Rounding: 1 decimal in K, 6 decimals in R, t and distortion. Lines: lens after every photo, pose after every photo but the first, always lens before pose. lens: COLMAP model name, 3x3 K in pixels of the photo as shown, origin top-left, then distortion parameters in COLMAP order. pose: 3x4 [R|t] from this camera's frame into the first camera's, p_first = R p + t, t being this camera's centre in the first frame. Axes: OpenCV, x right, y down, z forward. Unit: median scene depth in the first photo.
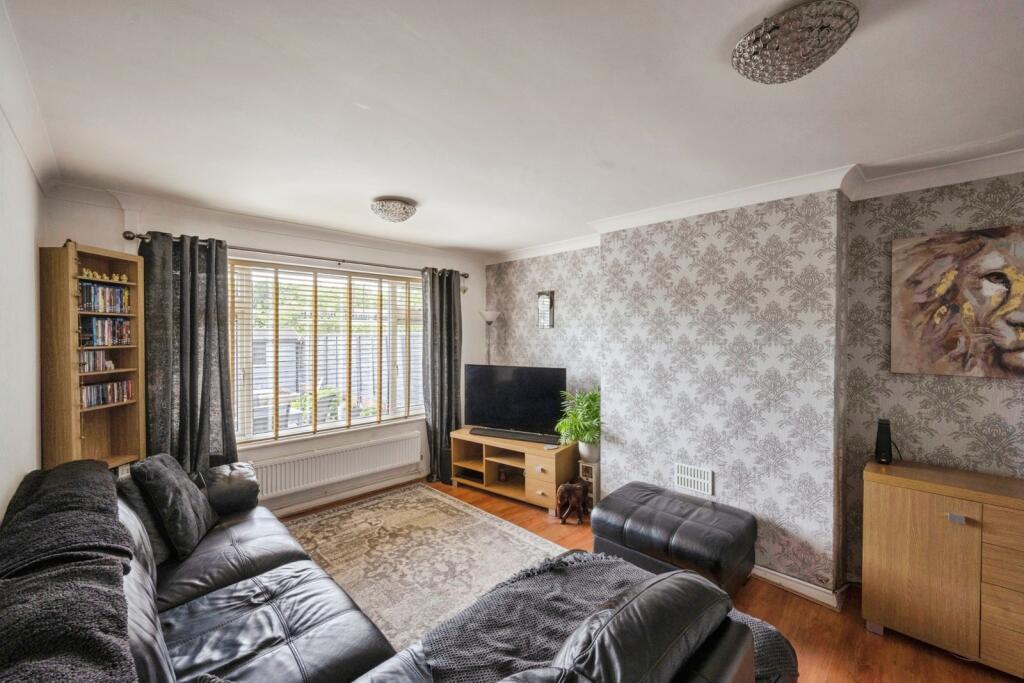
lens RADIAL K [[414.8, 0, 510.3], [0, 414.8, 337.6], [0, 0, 1]] dist [-0.000083, -0.000131]
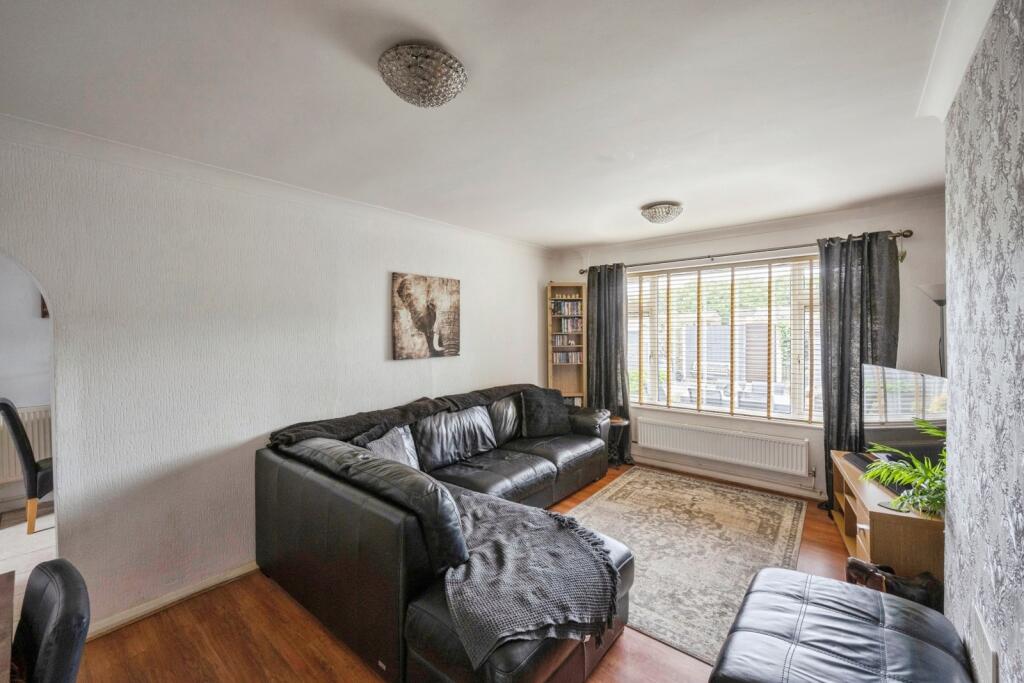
lens RADIAL K [[414.8, 0, 510.3], [0, 414.8, 337.6], [0, 0, 1]] dist [-0.000083, -0.000131]
pose [[0.096914, 0.013360, -0.995203, 0.727747], [-0.002329, 0.999910, 0.013197, 0.014892], [0.995290, 0.001039, 0.096937, 0.437419]]
